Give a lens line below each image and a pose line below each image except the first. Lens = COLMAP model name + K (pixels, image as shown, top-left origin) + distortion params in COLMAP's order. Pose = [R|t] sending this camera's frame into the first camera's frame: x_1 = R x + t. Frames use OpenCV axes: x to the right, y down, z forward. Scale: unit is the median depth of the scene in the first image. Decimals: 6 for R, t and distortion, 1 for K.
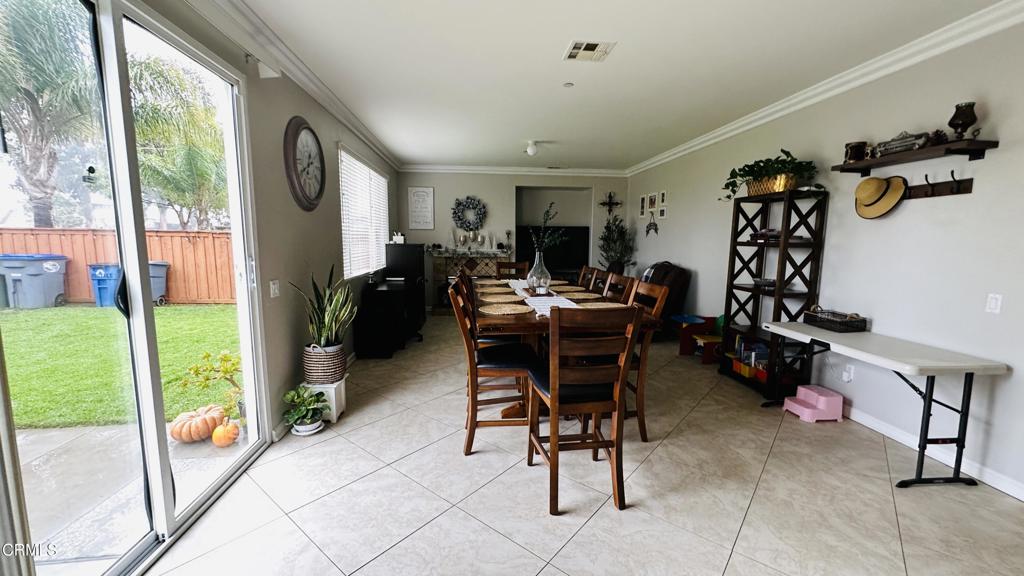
lens RADIAL K [[408.6, 0, 513.0], [0, 408.6, 286.3], [0, 0, 1]] dist [-0.001922, 0.000379]
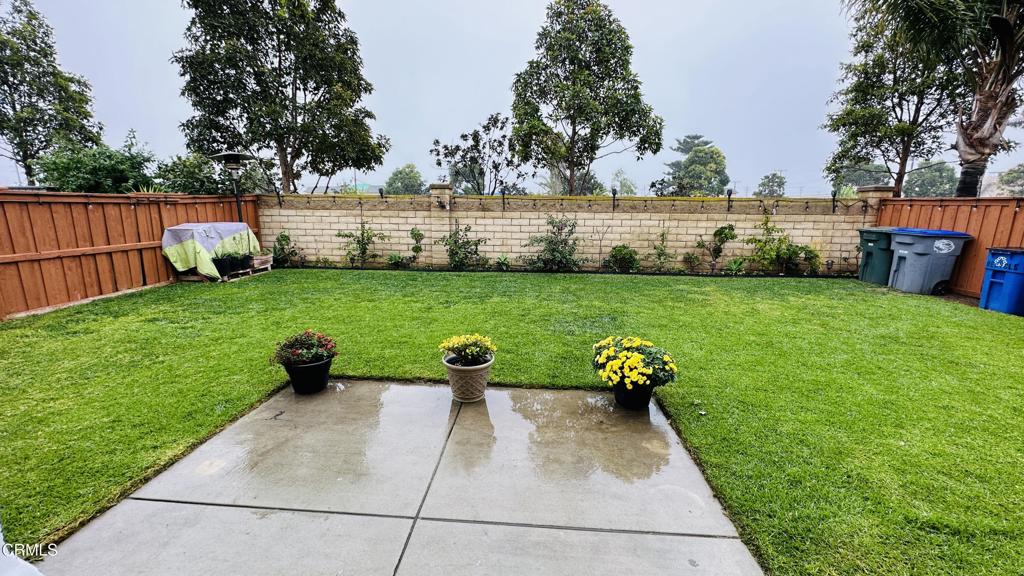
lens RADIAL K [[408.6, 0, 508.6], [0, 408.6, 285.5], [0, 0, 1]] dist [-0.001922, 0.000379]
pose [[-0.171296, 0.182492, -0.968171, -0.254273], [-0.124782, 0.970763, 0.205058, -0.040246], [0.977286, 0.155936, -0.143516, 0.382014]]
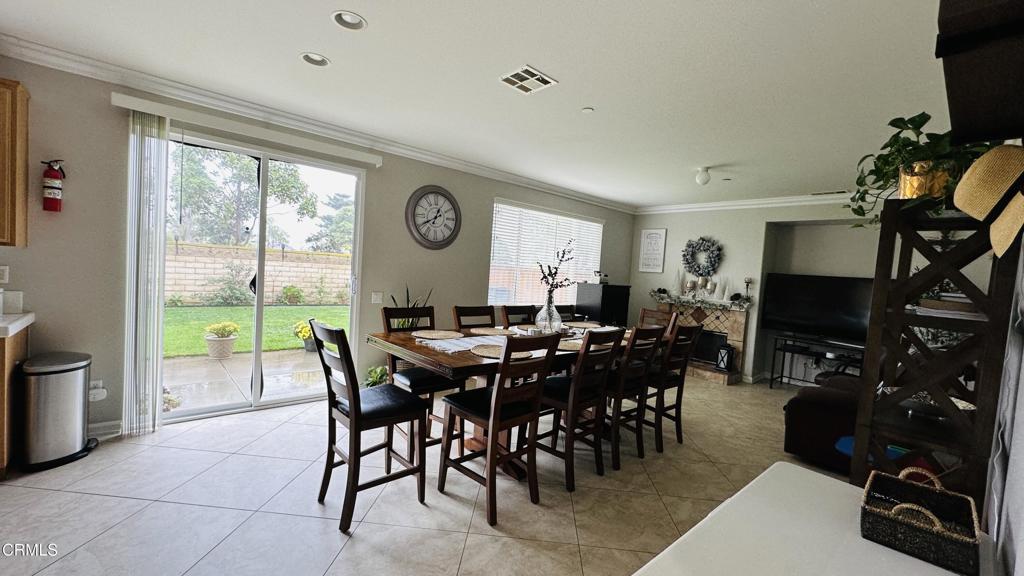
lens RADIAL K [[408.6, 0, 510.8], [0, 408.6, 289.0], [0, 0, 1]] dist [-0.001922, 0.000379]
pose [[0.587586, 0.072489, -0.805909, 0.455981], [-0.157079, 0.987251, -0.025726, -0.030815], [0.793769, 0.141707, 0.591481, 0.224846]]
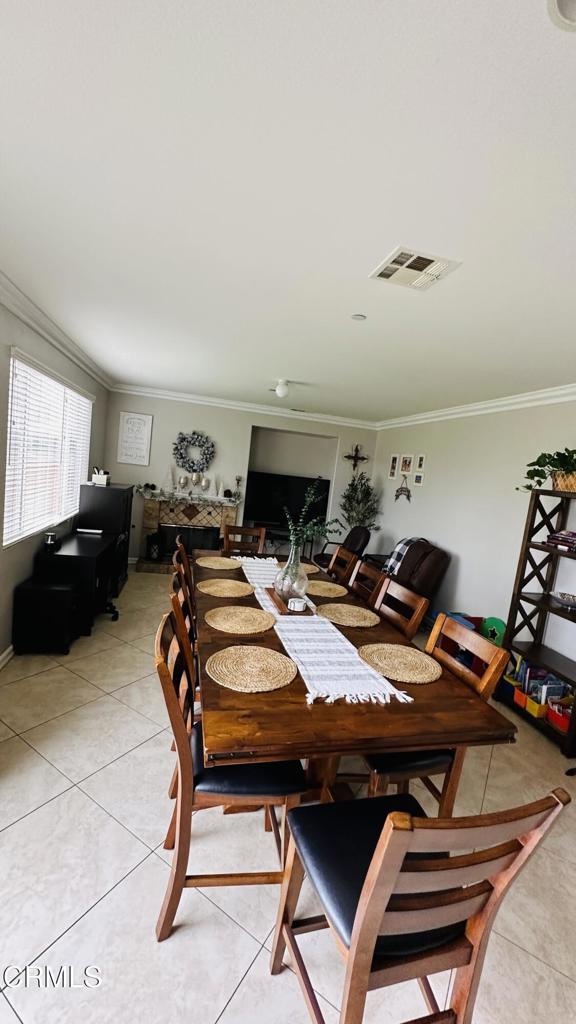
lens RADIAL K [[408.6, 0, 289.6], [0, 408.6, 510.7], [0, 0, 1]] dist [-0.001922, 0.000379]
pose [[0.984948, 0.091345, 0.146741, -0.032890], [-0.089922, 0.995815, -0.016320, -0.077942], [-0.147618, 0.002879, 0.989040, 0.181665]]
